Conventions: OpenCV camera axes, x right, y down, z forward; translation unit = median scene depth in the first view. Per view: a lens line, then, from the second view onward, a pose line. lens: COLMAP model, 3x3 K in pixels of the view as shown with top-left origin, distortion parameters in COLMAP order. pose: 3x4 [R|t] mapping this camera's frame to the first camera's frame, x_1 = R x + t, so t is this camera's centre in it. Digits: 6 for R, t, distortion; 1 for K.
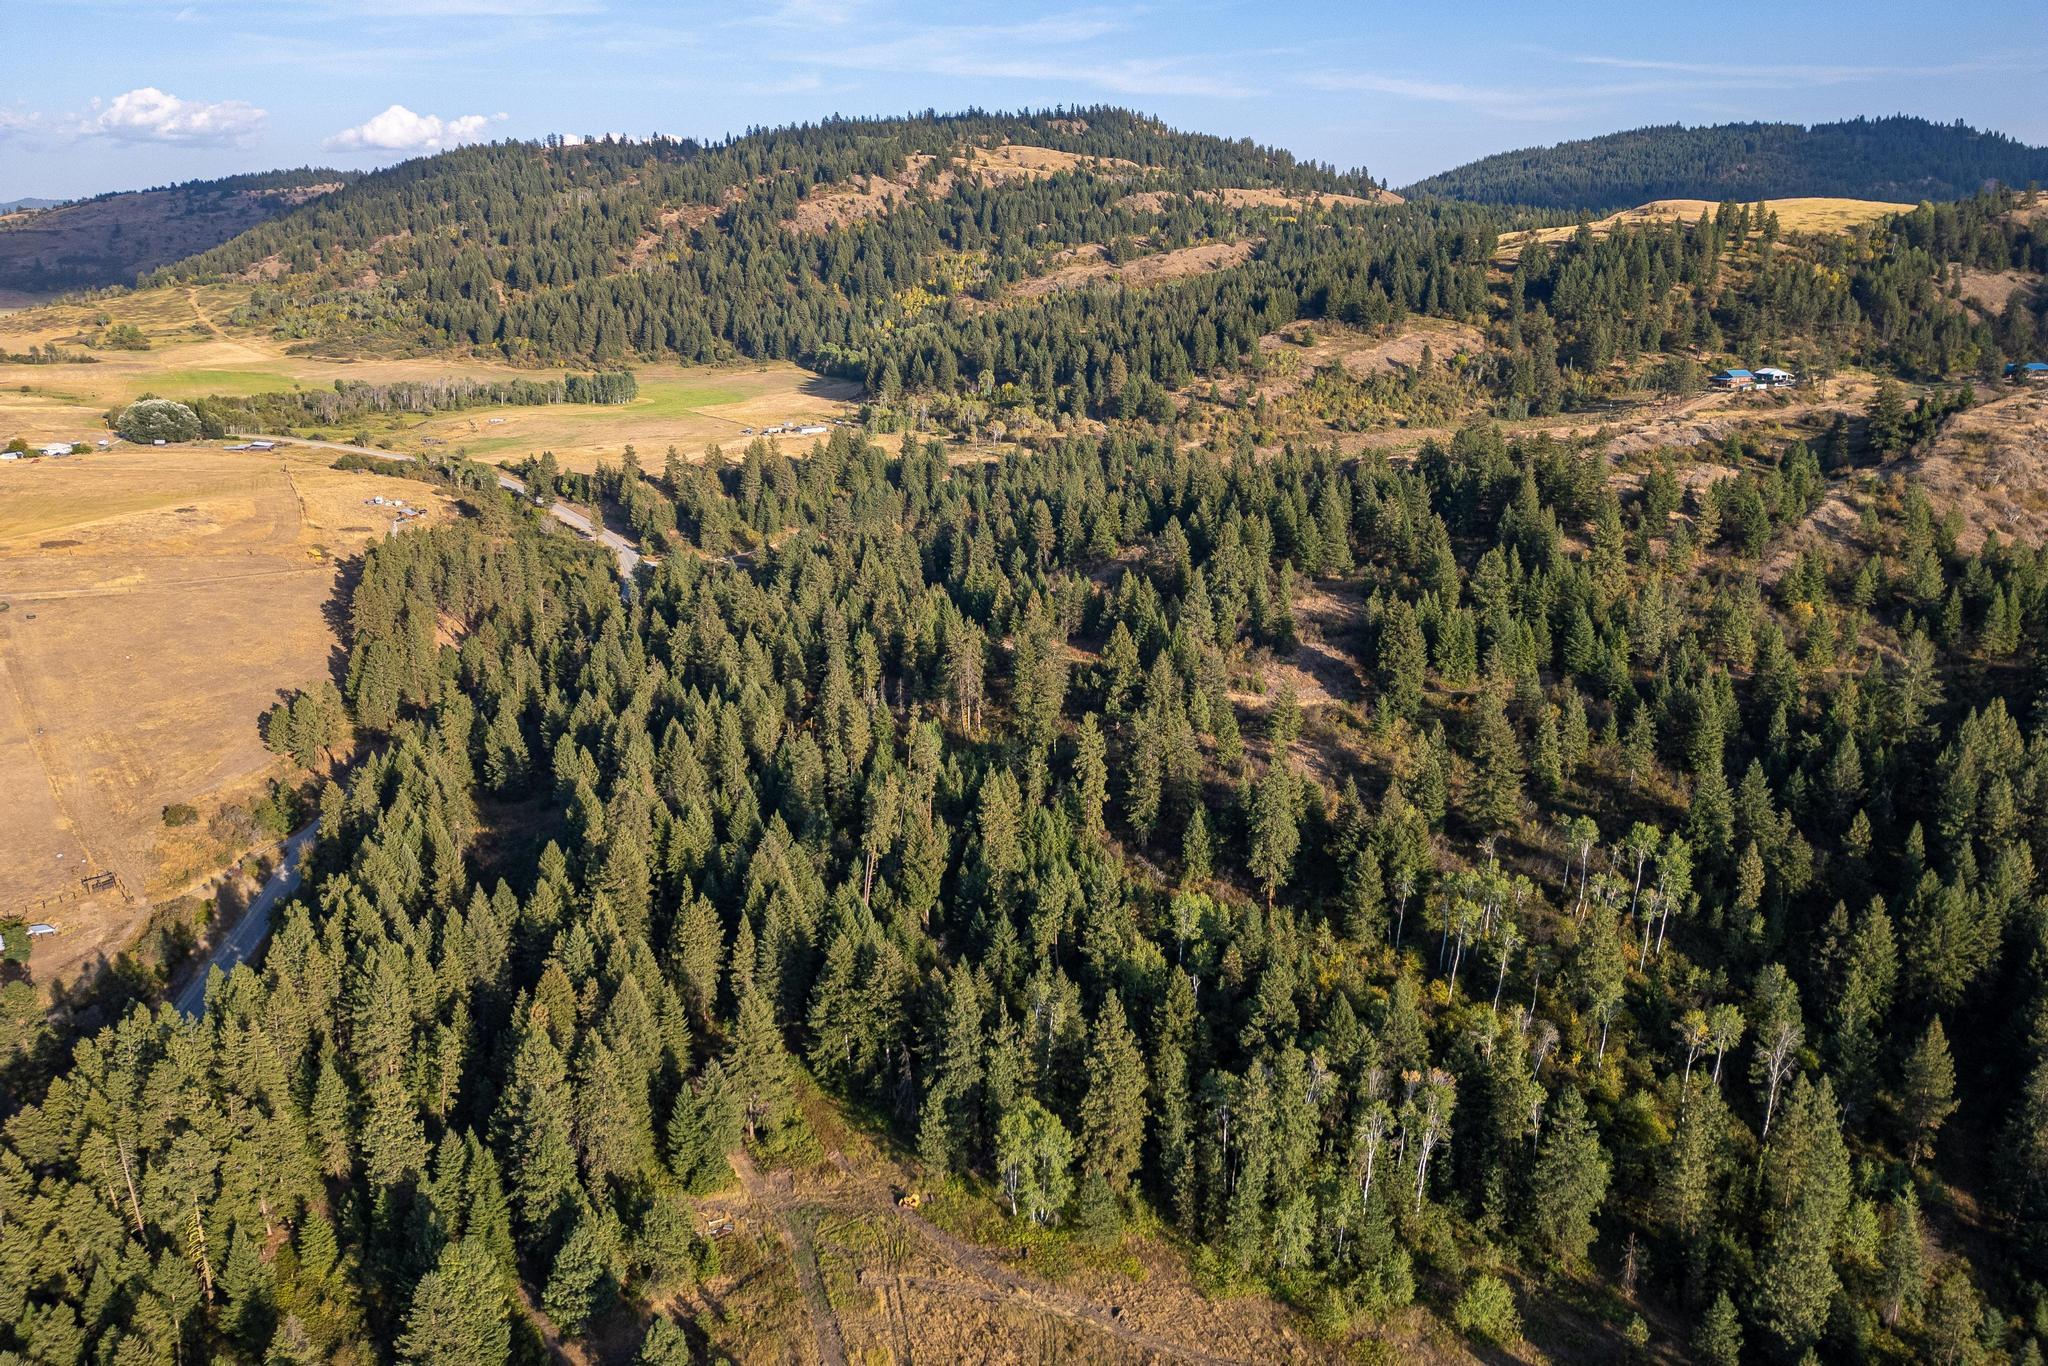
lens RADIAL K [[1441.1, 0, 1024.5], [0, 1441.1, 599.3], [0, 0, 1]] dist [0.078233, -0.081482]
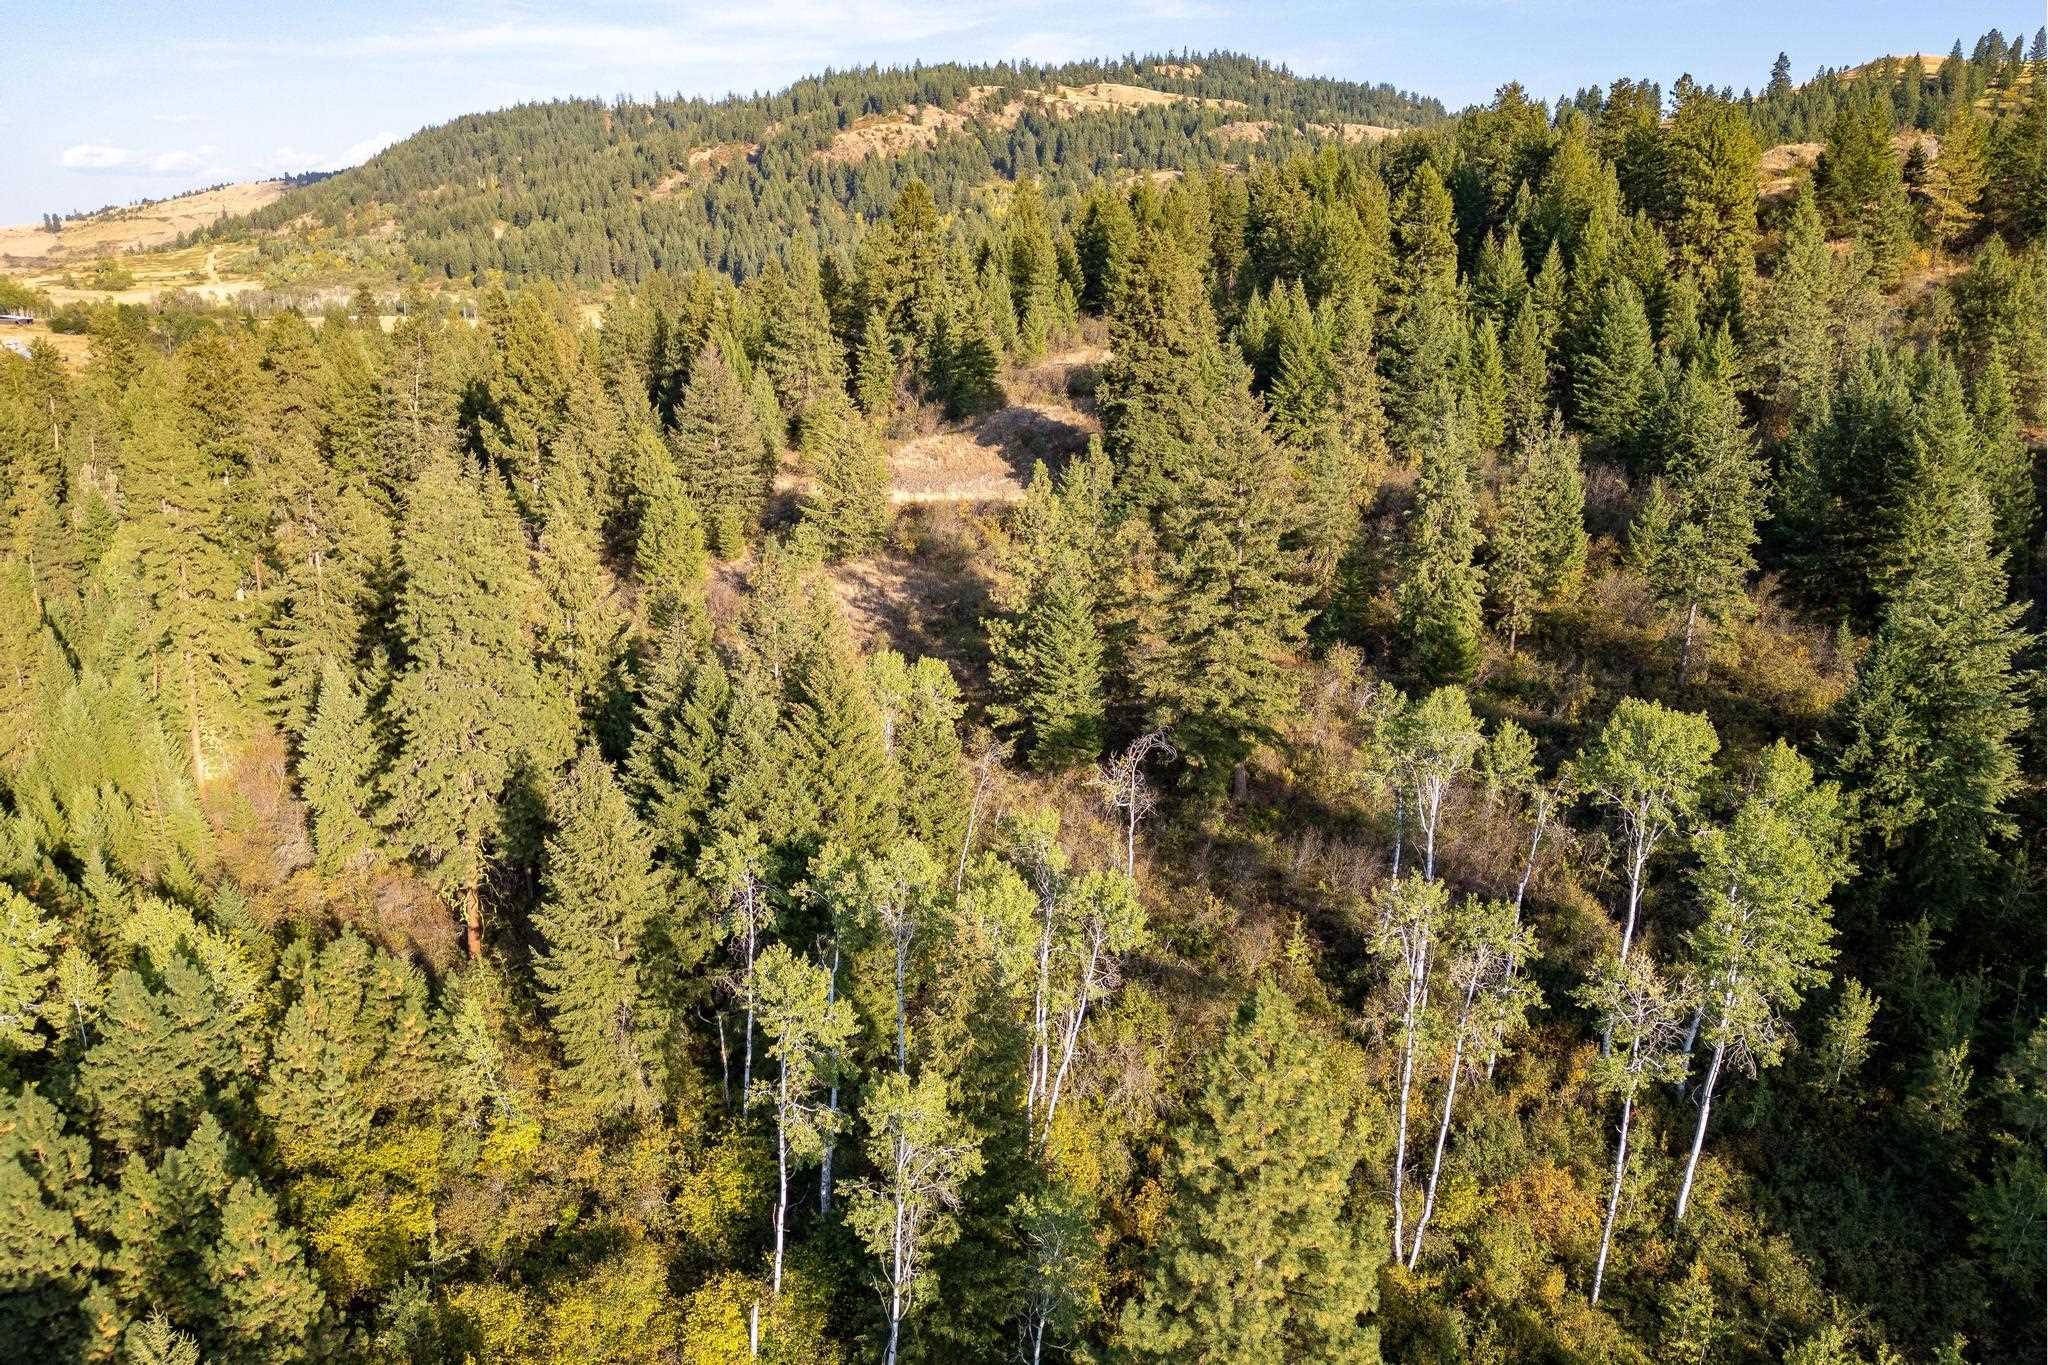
lens RADIAL K [[1450.9, 0, 1016.0], [0, 1450.9, 680.3], [0, 0, 1]] dist [0.034466, -0.014332]
pose [[0.992352, 0.037959, -0.117457, 0.262584], [-0.035172, 0.999050, 0.025718, 0.112534], [0.118322, -0.021391, 0.992745, 0.561514]]
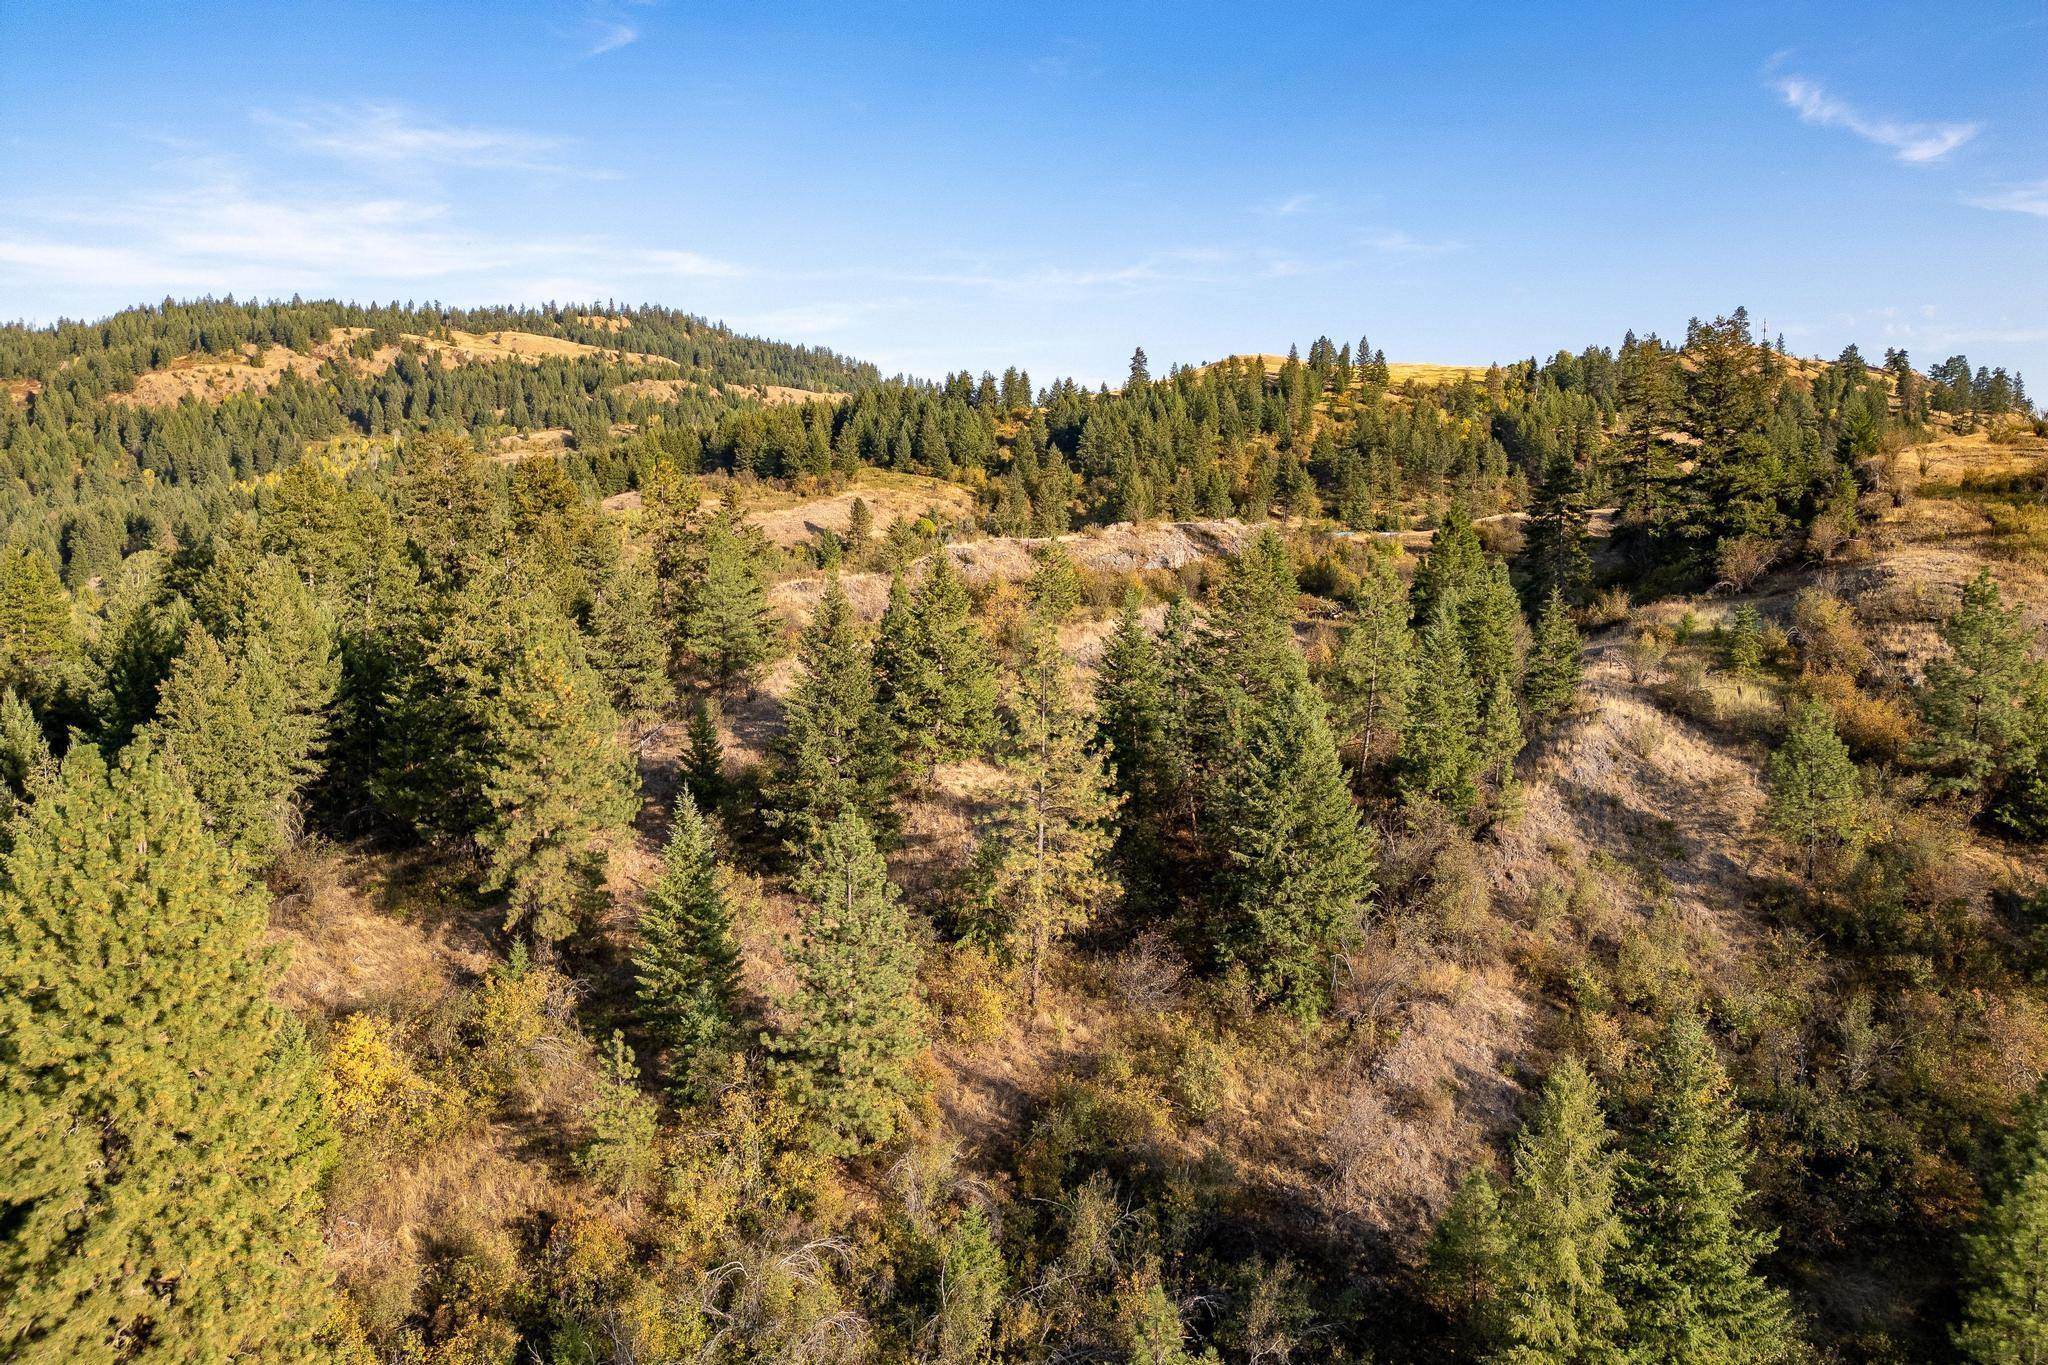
lens RADIAL K [[1434.2, 0, 1037.7], [0, 1434.2, 681.1], [0, 0, 1]] dist [0.033811, -0.028938]
pose [[0.976549, -0.013441, 0.214877, 0.482892], [0.041232, 0.991251, -0.125384, -0.053410], [-0.211312, 0.131303, 0.968559, 0.932281]]
